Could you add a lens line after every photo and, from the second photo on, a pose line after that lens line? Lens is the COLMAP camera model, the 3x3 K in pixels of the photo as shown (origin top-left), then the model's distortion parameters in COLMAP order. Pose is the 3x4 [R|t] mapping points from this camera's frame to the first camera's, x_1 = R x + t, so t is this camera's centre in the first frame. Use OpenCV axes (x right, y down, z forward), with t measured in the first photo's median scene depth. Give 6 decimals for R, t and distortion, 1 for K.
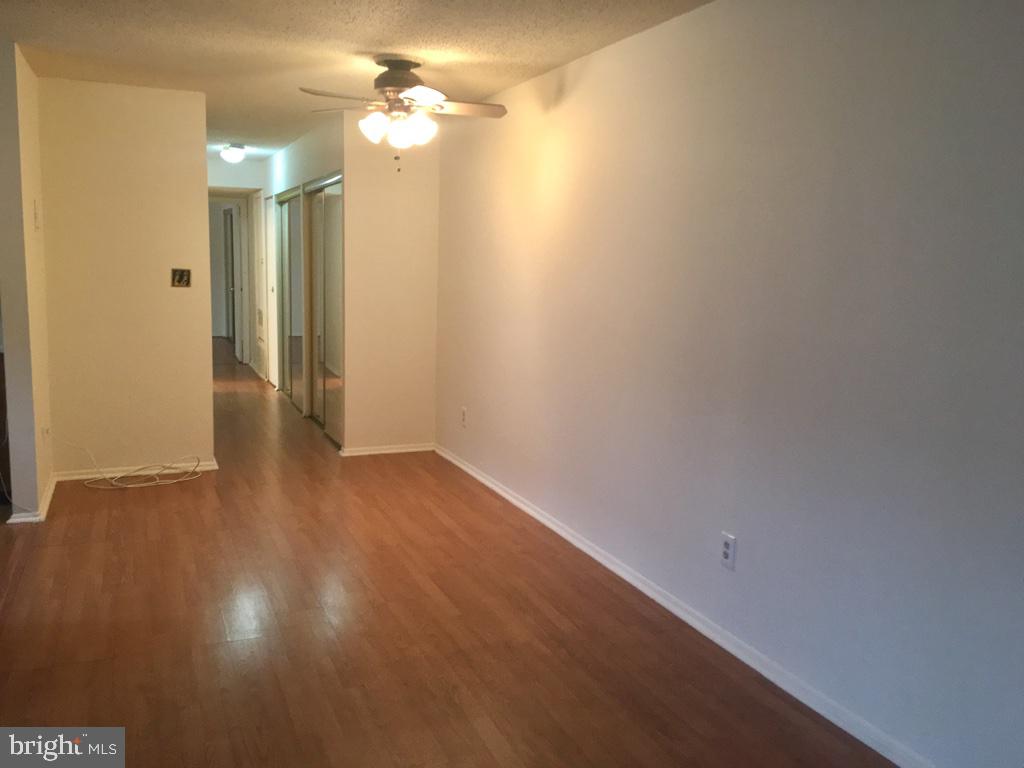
lens RADIAL K [[890.7, 0, 512.0], [0, 890.7, 384.0], [0, 0, 1]] dist [0.067047, -0.013036]
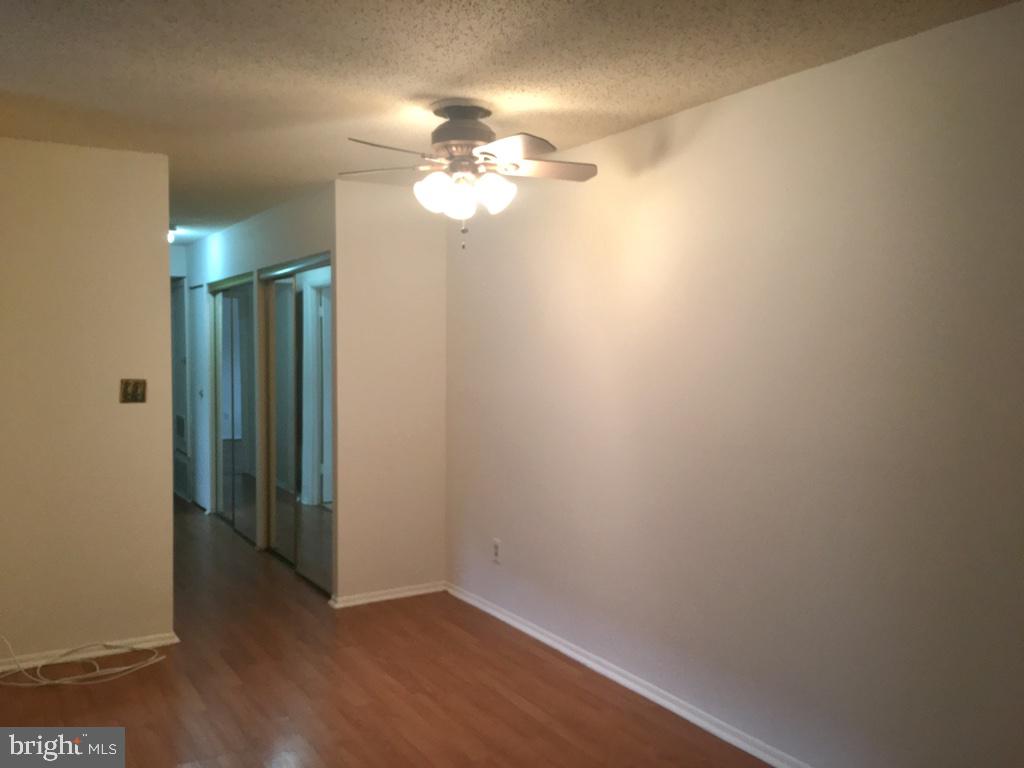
lens RADIAL K [[890.7, 0, 512.0], [0, 890.7, 384.0], [0, 0, 1]] dist [0.067047, -0.013036]
pose [[0.989531, -0.029120, 0.141353, -0.180047], [0.042298, 0.994940, -0.091136, -0.046496], [-0.137984, 0.096160, 0.985755, 0.231588]]
